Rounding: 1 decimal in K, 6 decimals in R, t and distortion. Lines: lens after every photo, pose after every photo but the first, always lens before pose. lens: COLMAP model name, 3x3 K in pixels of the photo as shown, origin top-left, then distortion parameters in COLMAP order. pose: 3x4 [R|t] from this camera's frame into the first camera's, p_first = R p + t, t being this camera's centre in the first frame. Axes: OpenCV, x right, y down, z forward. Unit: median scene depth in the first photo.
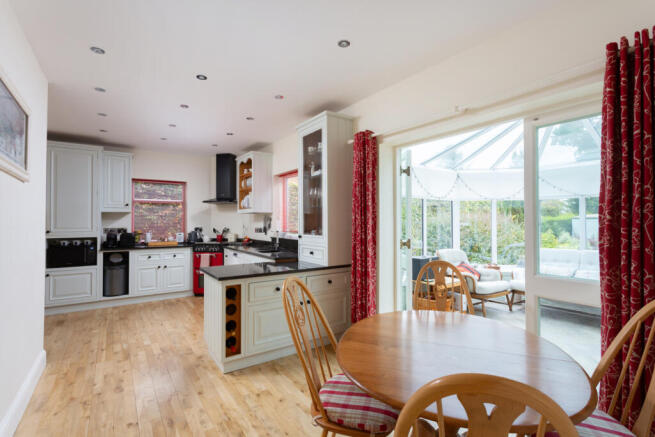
lens RADIAL K [[305.3, 0, 327.6], [0, 305.3, 217.1], [0, 0, 1]] dist [-0.000037, 0.000237]
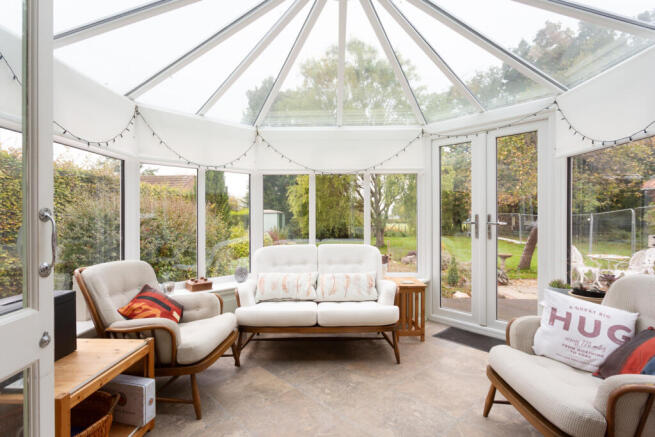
lens RADIAL K [[331.3, 0, 329.3], [0, 331.3, 216.2], [0, 0, 1]] dist [0.002823, 0.000282]
pose [[0.601172, 0.001489, 0.799118, 0.186227], [-0.009761, 0.999937, 0.005480, 0.029749], [-0.799060, -0.011094, 0.601149, 0.425022]]
